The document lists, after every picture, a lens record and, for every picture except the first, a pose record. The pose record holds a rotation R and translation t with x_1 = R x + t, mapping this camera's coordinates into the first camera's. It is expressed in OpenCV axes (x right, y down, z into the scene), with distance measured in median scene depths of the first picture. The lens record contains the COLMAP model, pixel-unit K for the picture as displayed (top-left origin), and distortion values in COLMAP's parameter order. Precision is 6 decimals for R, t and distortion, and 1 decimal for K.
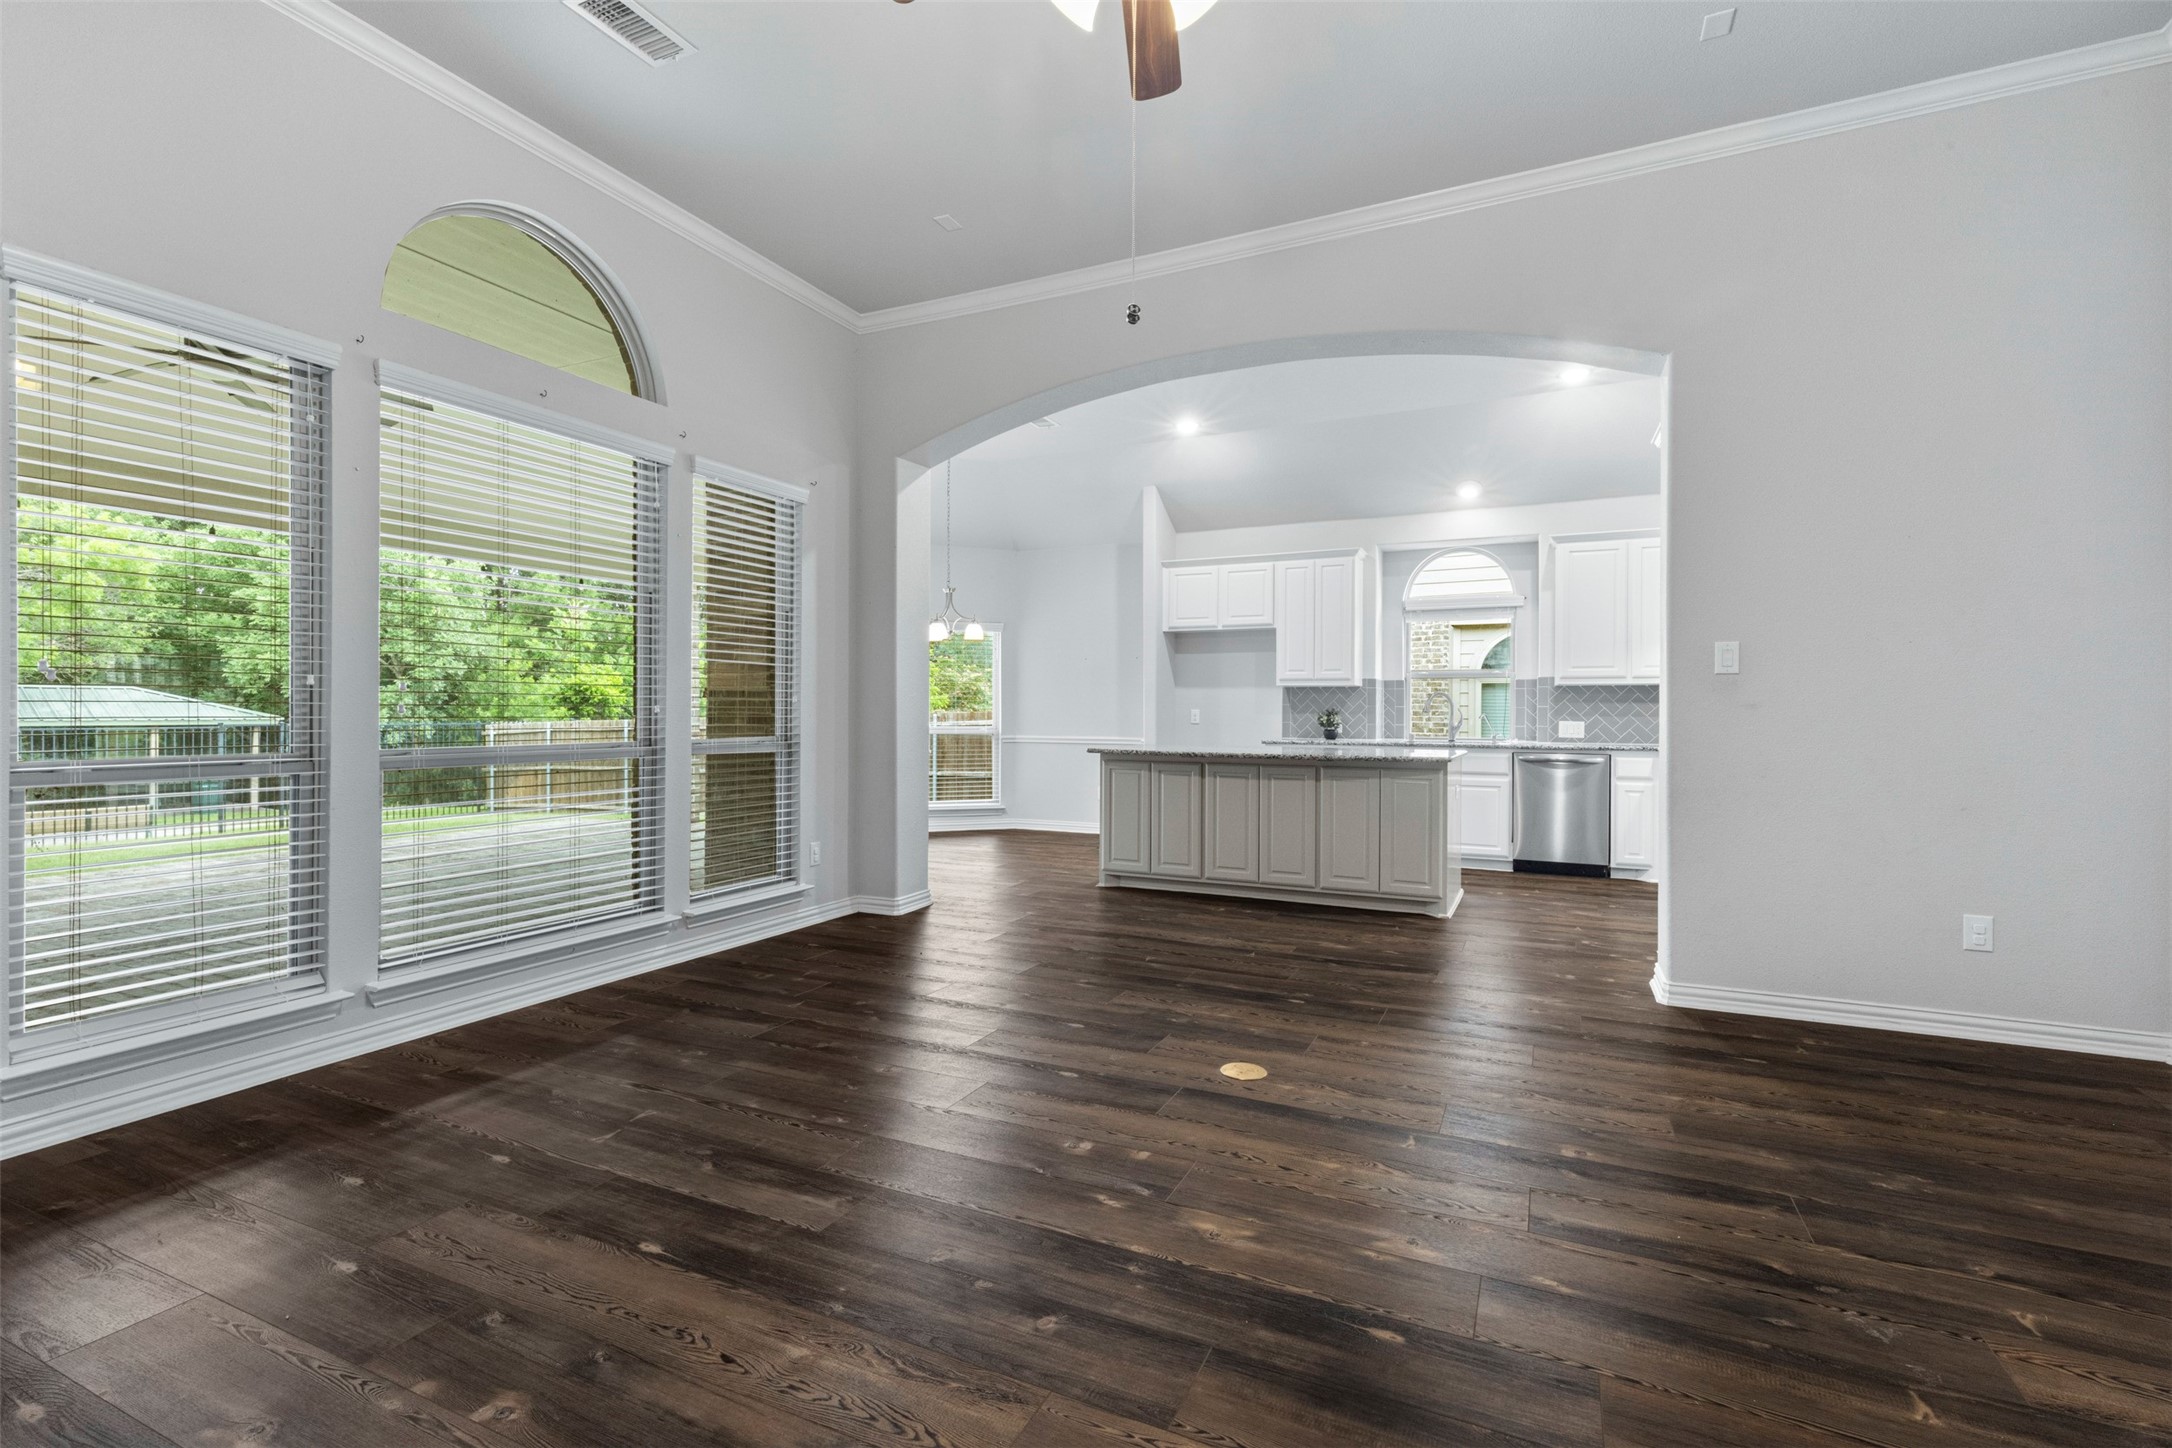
lens RADIAL K [[977.8, 0, 1083.4], [0, 977.8, 722.7], [0, 0, 1]] dist [0.007372, -0.000341]
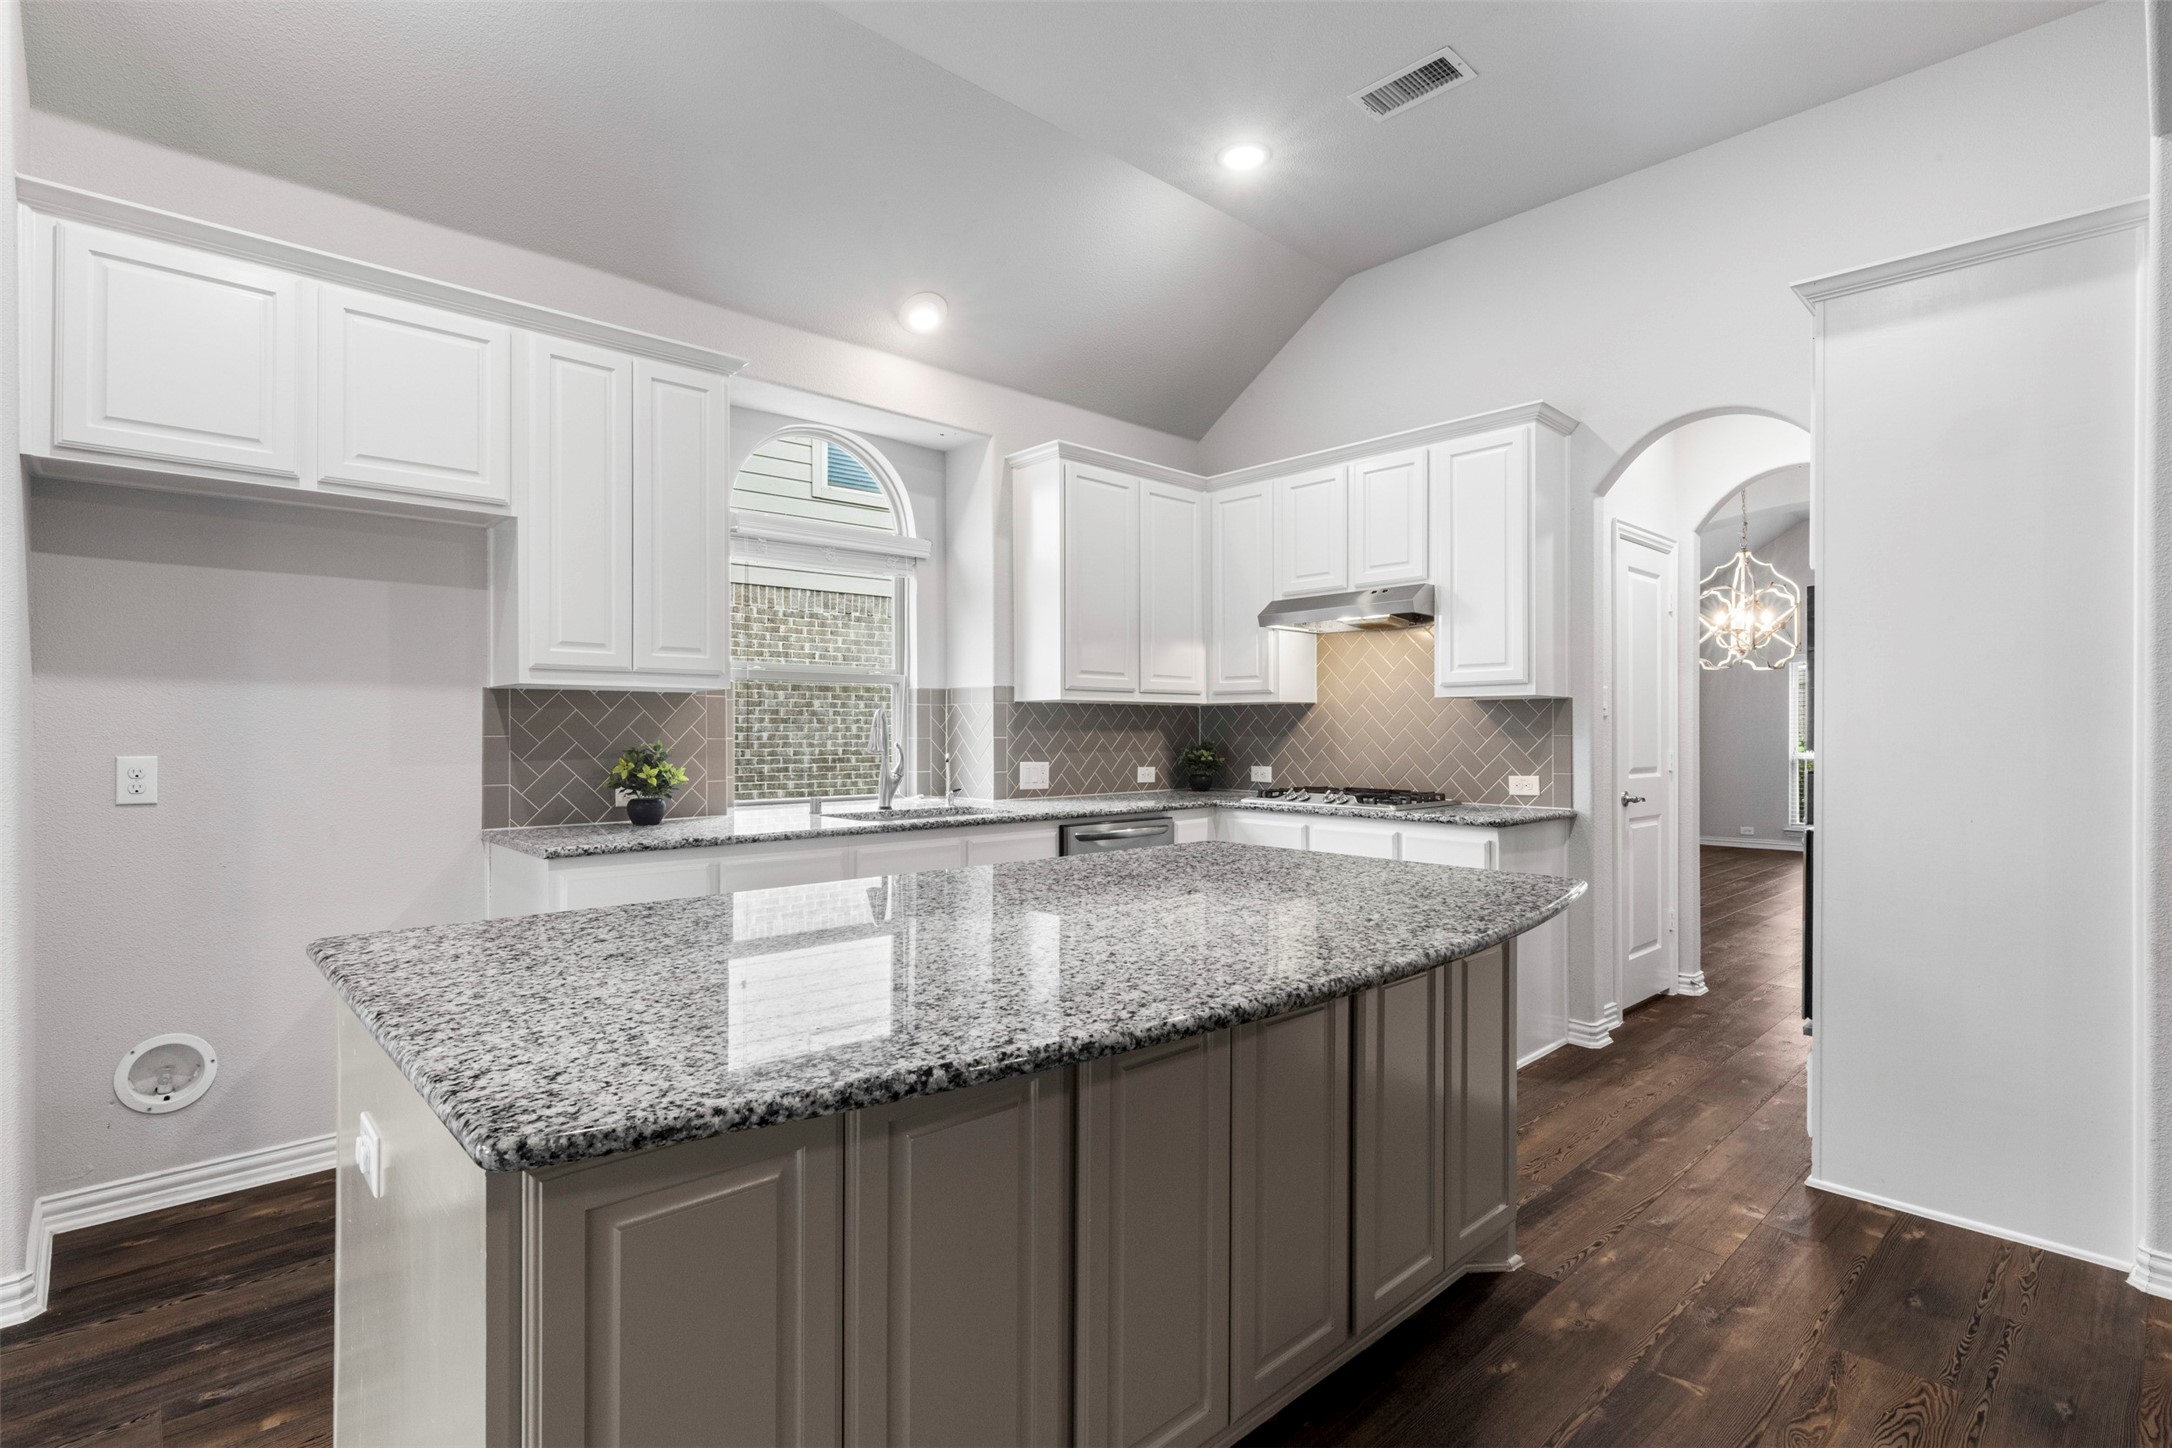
lens RADIAL K [[1032.6, 0, 1081.5], [0, 1032.6, 726.5], [0, 0, 1]] dist [0.001373, 0.000970]
pose [[0.364296, -0.002976, 0.931279, -0.101380], [0.008882, 0.999961, -0.000279, -0.028617], [-0.931241, 0.008373, 0.364308, 0.938772]]
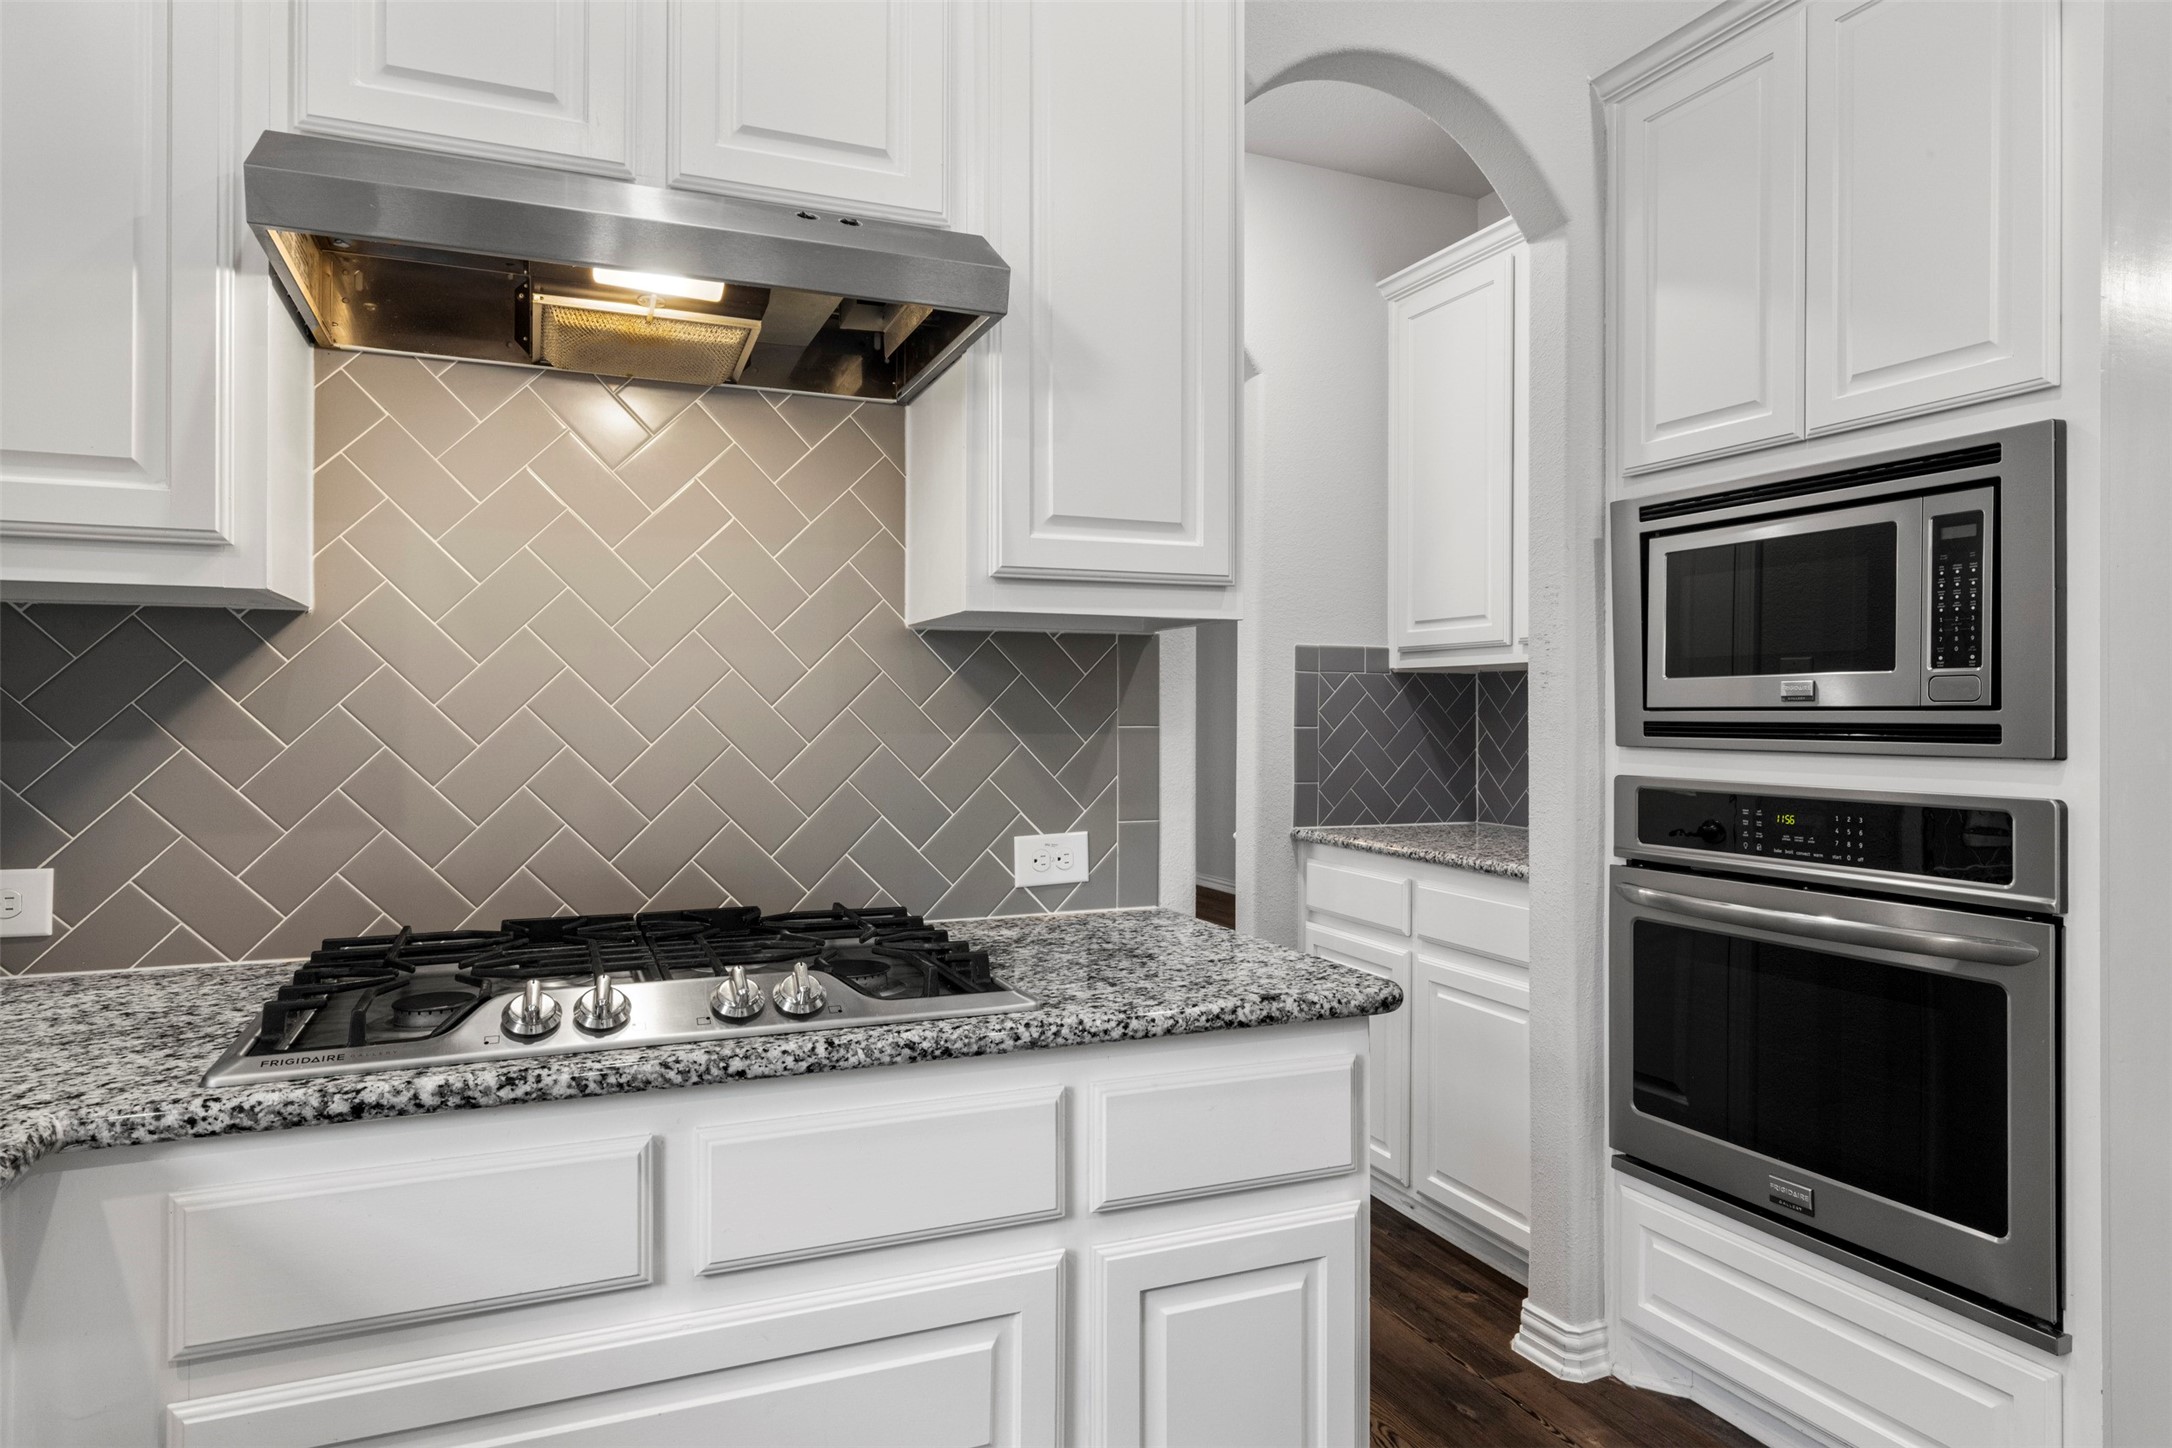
lens RADIAL K [[1296.7, 0, 1087.7], [0, 1296.7, 704.9], [0, 0, 1]] dist [0.004618, 0.000798]
pose [[-0.747504, -0.006197, 0.664228, 0.445998], [-0.002753, 0.999977, 0.006231, -0.028015], [-0.664252, 0.002829, -0.747504, 1.165310]]
